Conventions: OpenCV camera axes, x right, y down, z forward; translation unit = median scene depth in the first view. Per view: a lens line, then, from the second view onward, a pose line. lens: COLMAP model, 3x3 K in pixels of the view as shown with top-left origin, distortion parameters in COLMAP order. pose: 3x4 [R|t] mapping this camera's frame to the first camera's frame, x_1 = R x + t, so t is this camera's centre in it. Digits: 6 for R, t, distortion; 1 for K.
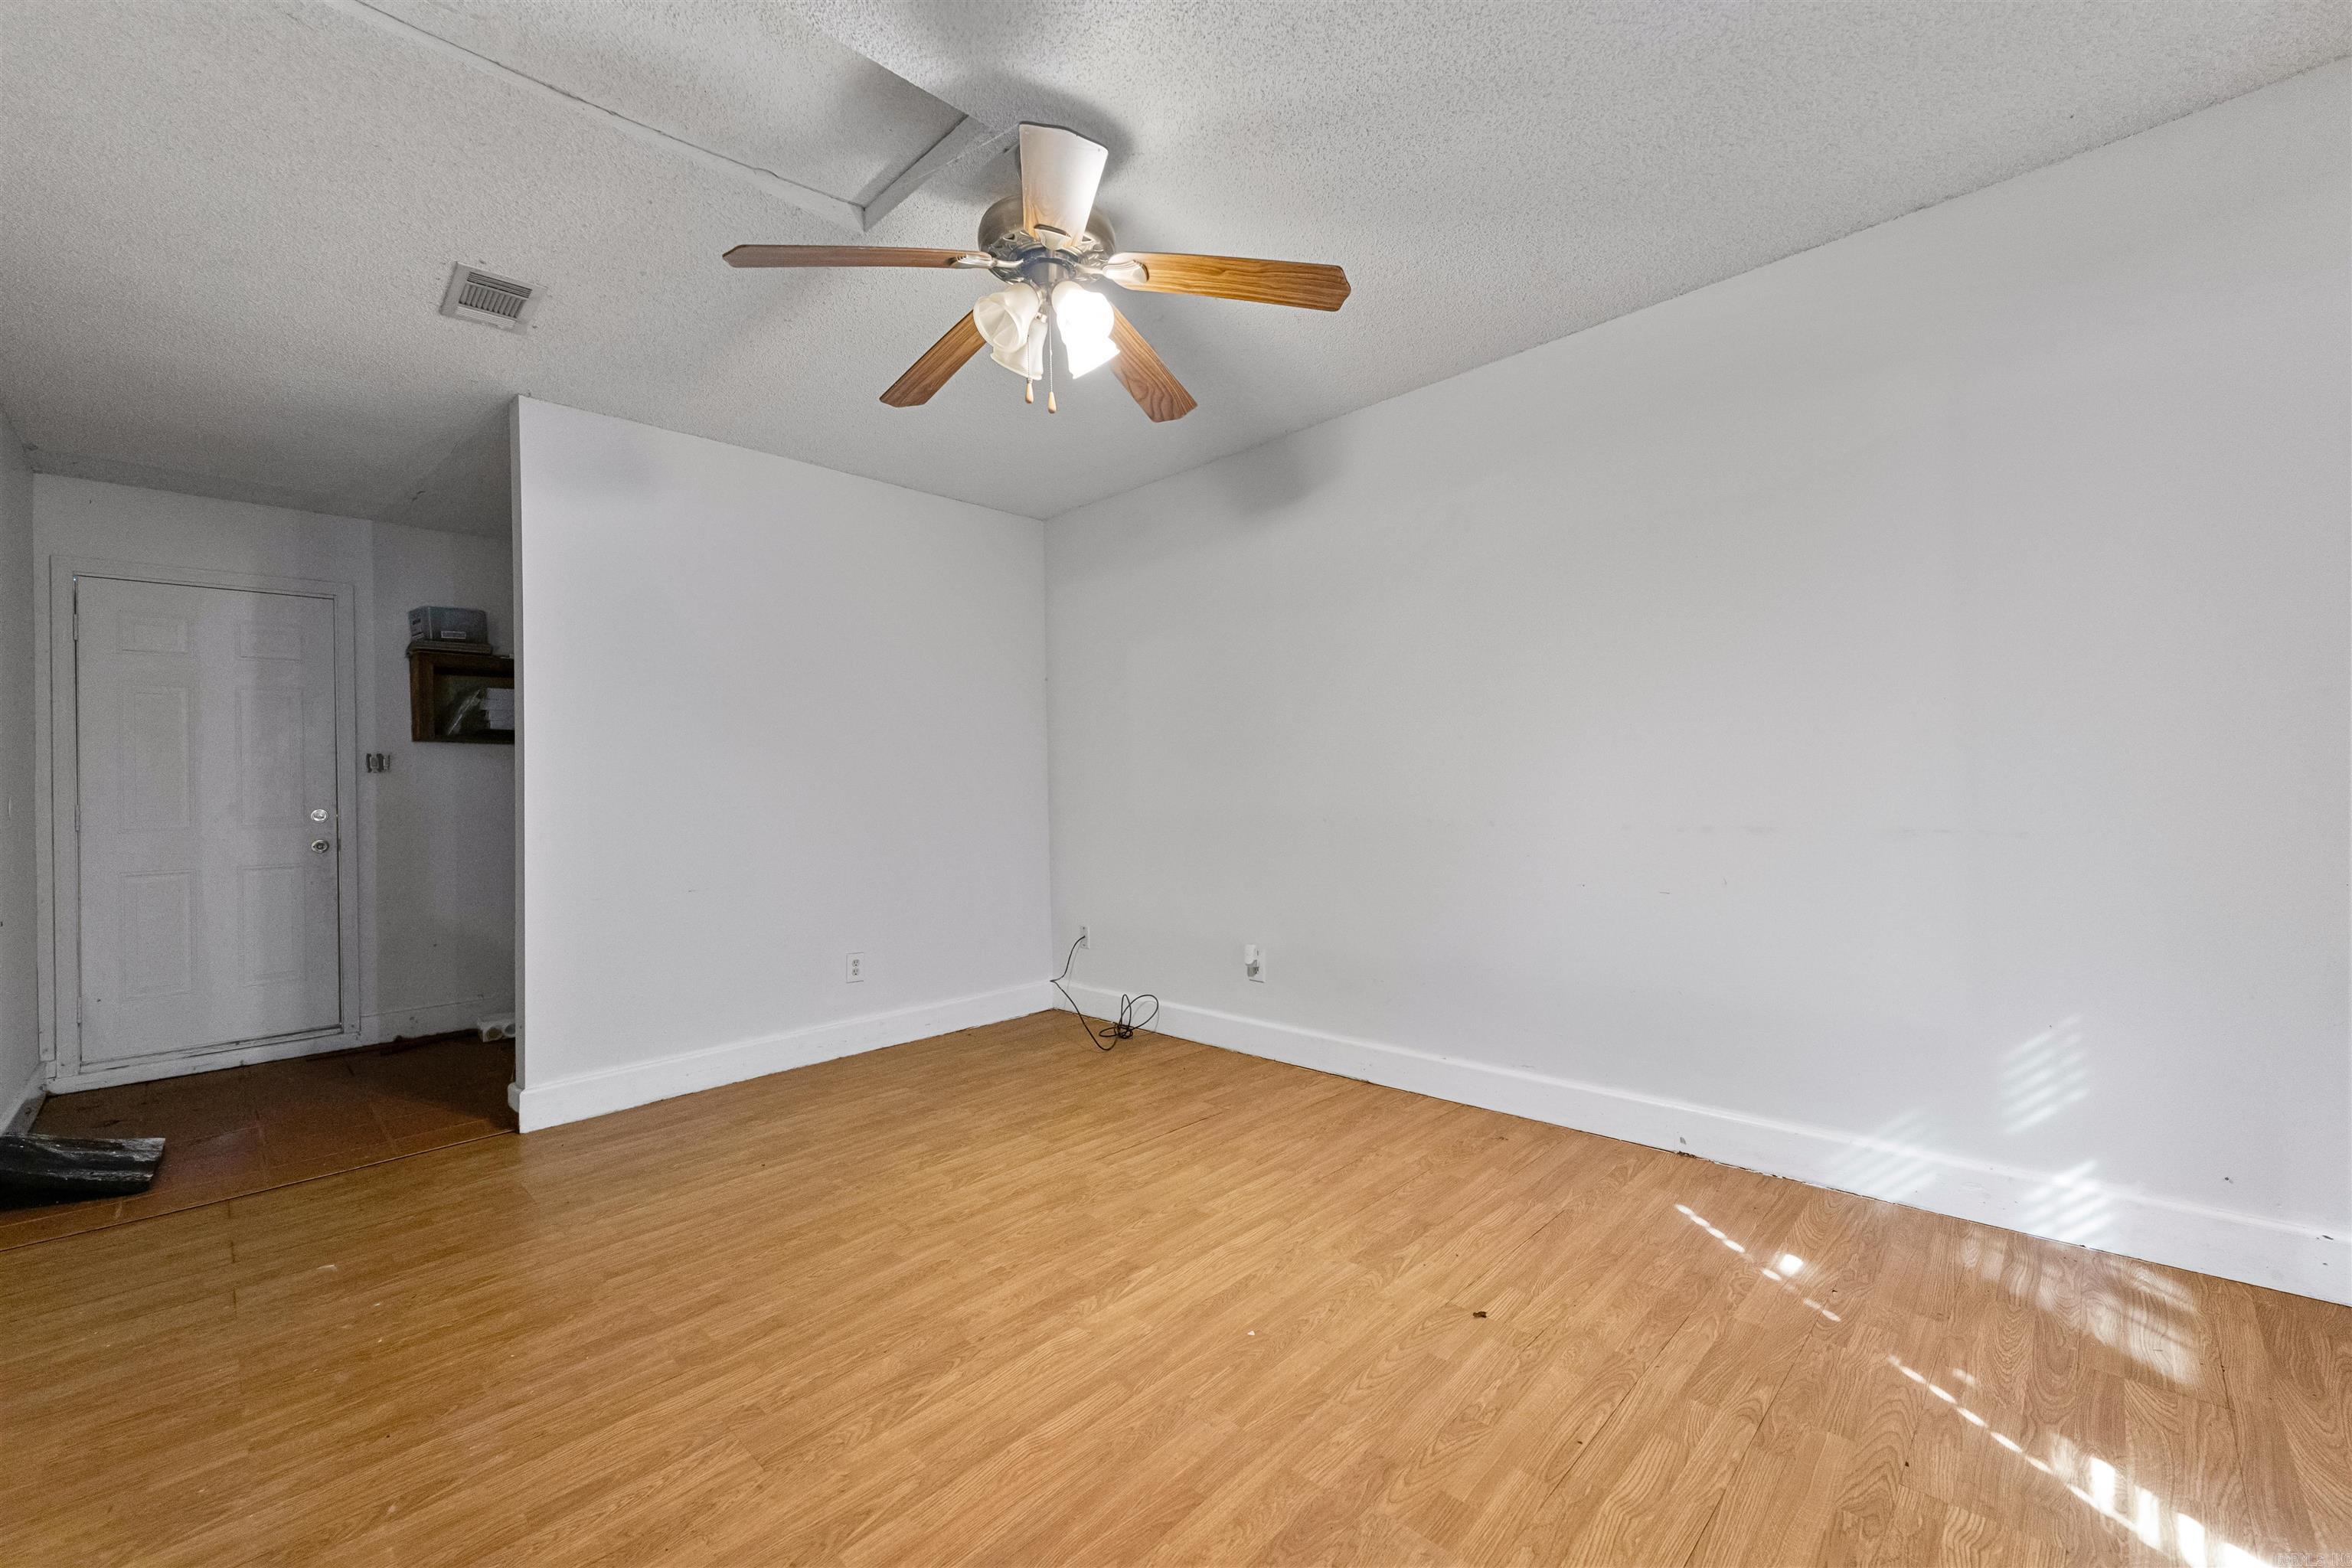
lens RADIAL K [[958.8, 0, 1180.5], [0, 958.8, 782.5], [0, 0, 1]] dist [0.003312, -0.001652]
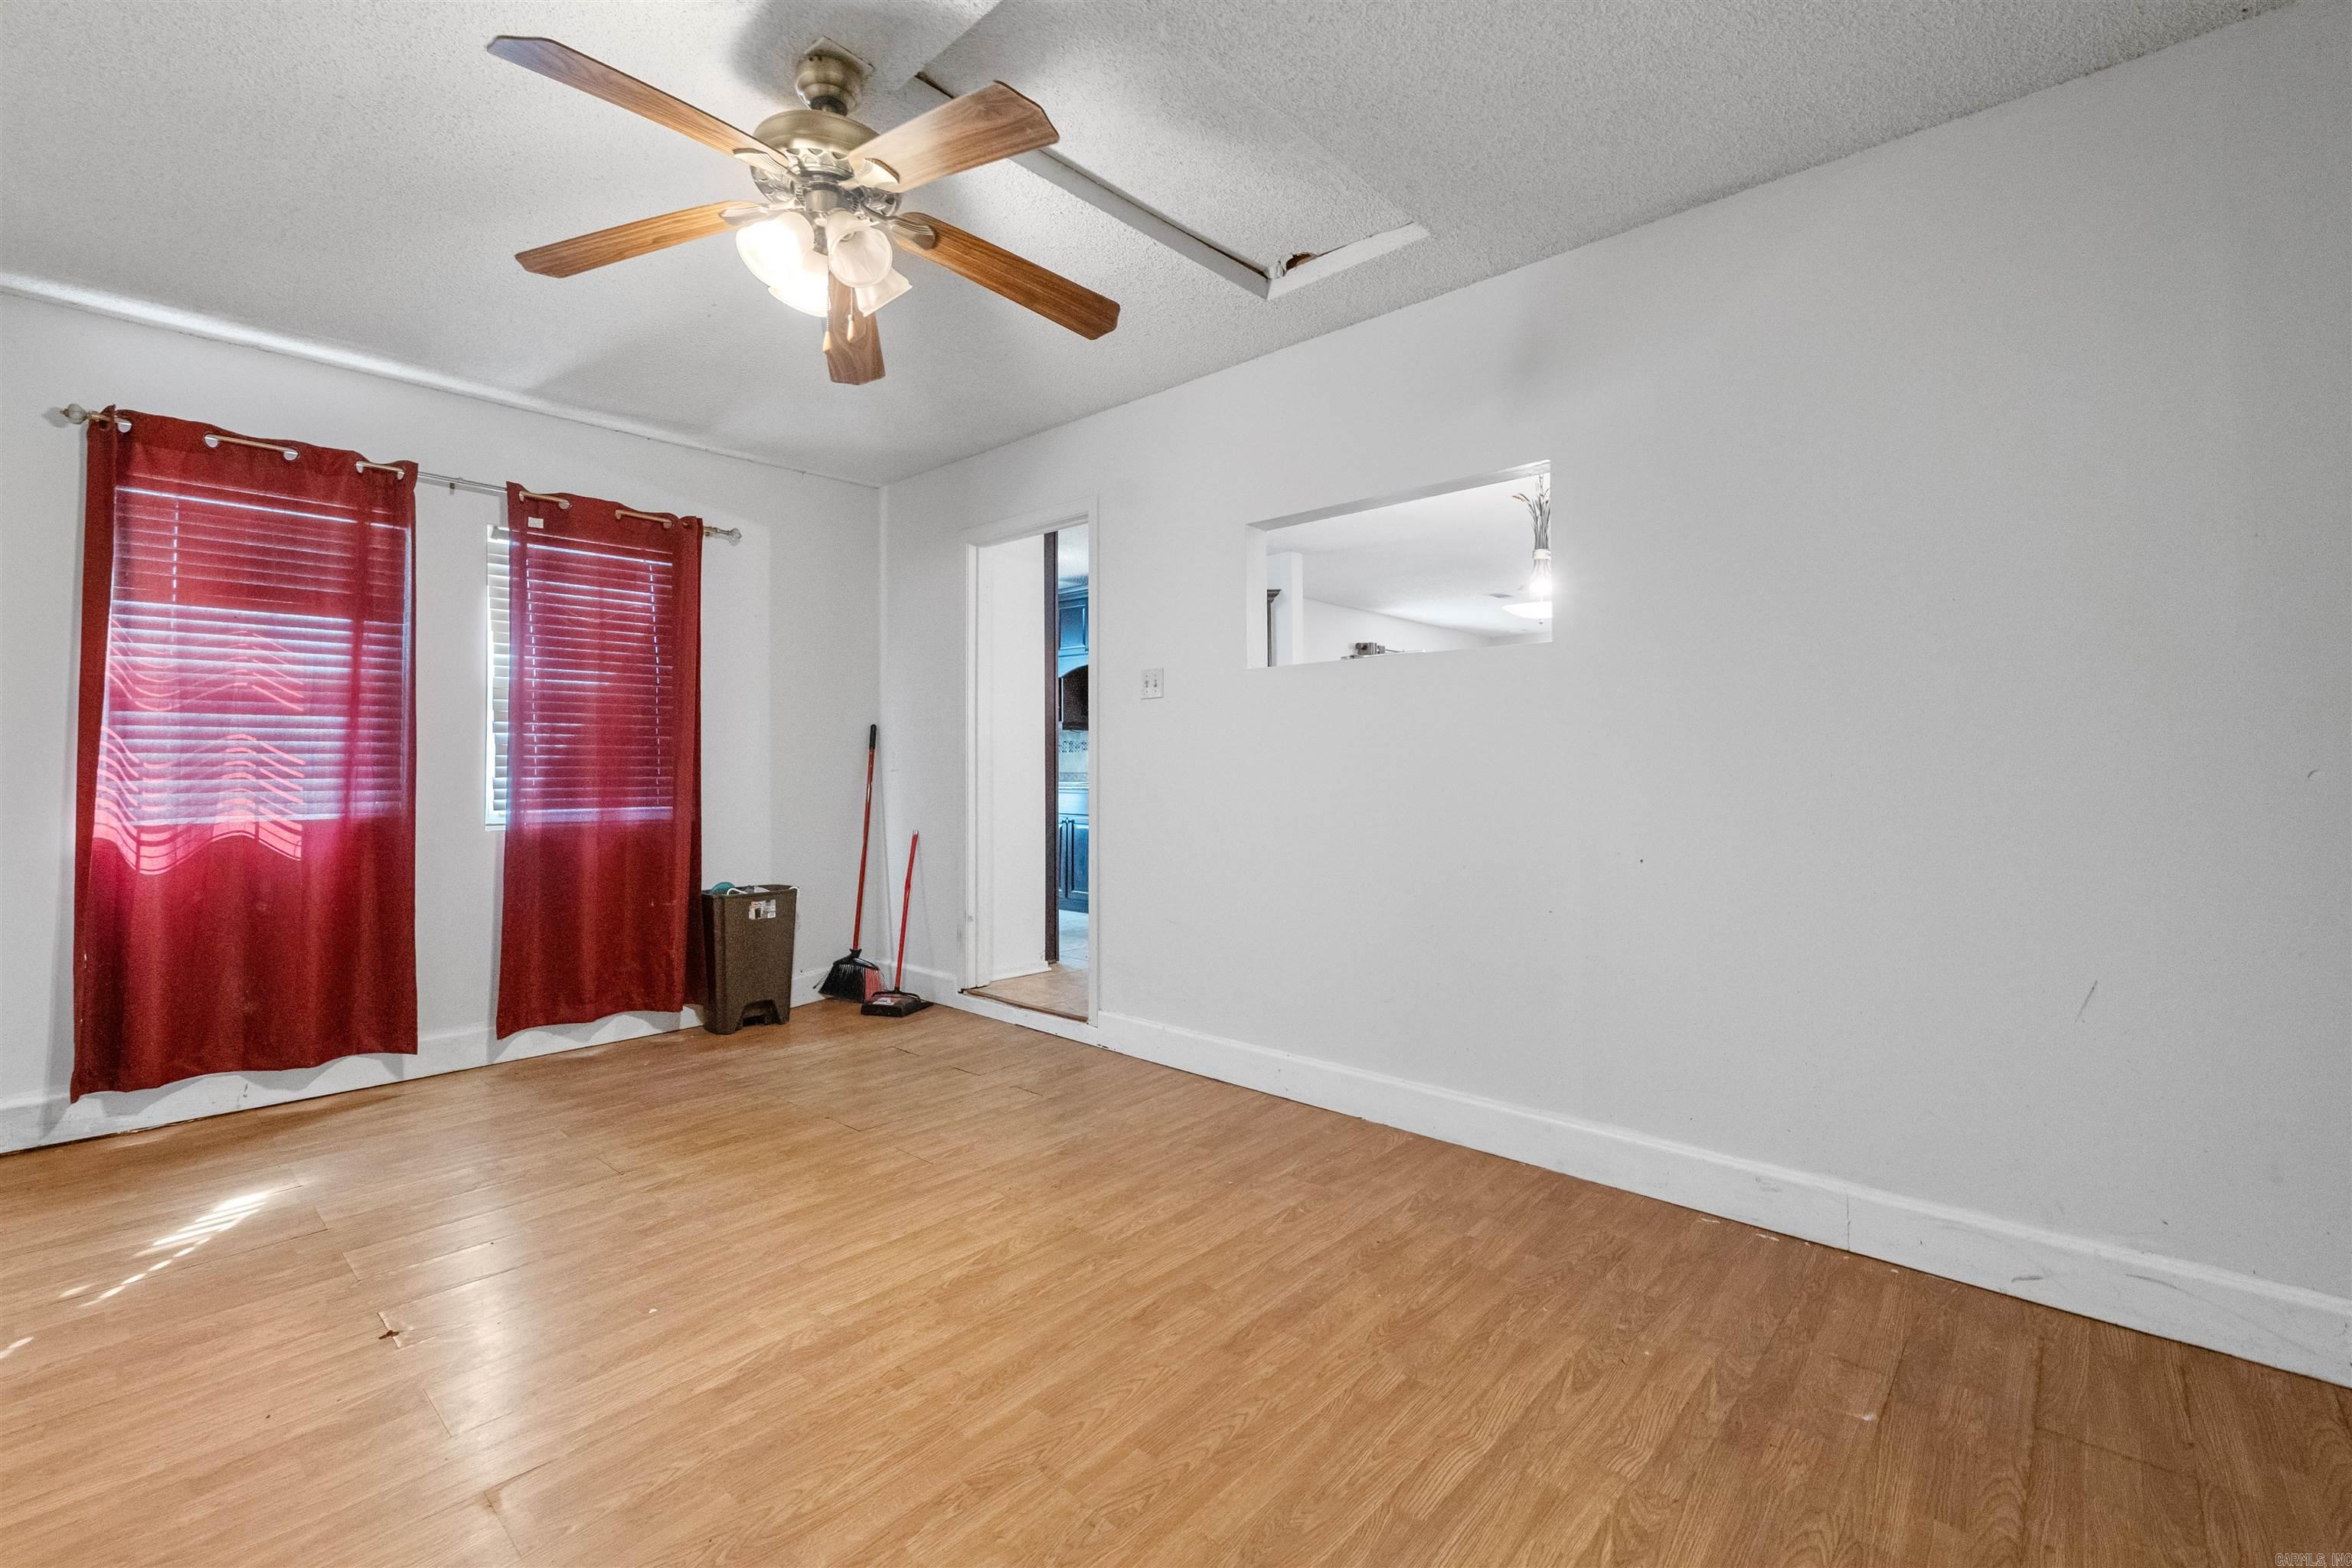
lens RADIAL K [[1009.1, 0, 1171.5], [0, 1009.1, 772.0], [0, 0, 1]] dist [-0.000509, 0.000072]
pose [[-0.998901, 0.030178, -0.035856, -0.444537], [0.030122, 0.999544, 0.002092, 0.023202], [0.035903, 0.001010, -0.999355, 2.057948]]
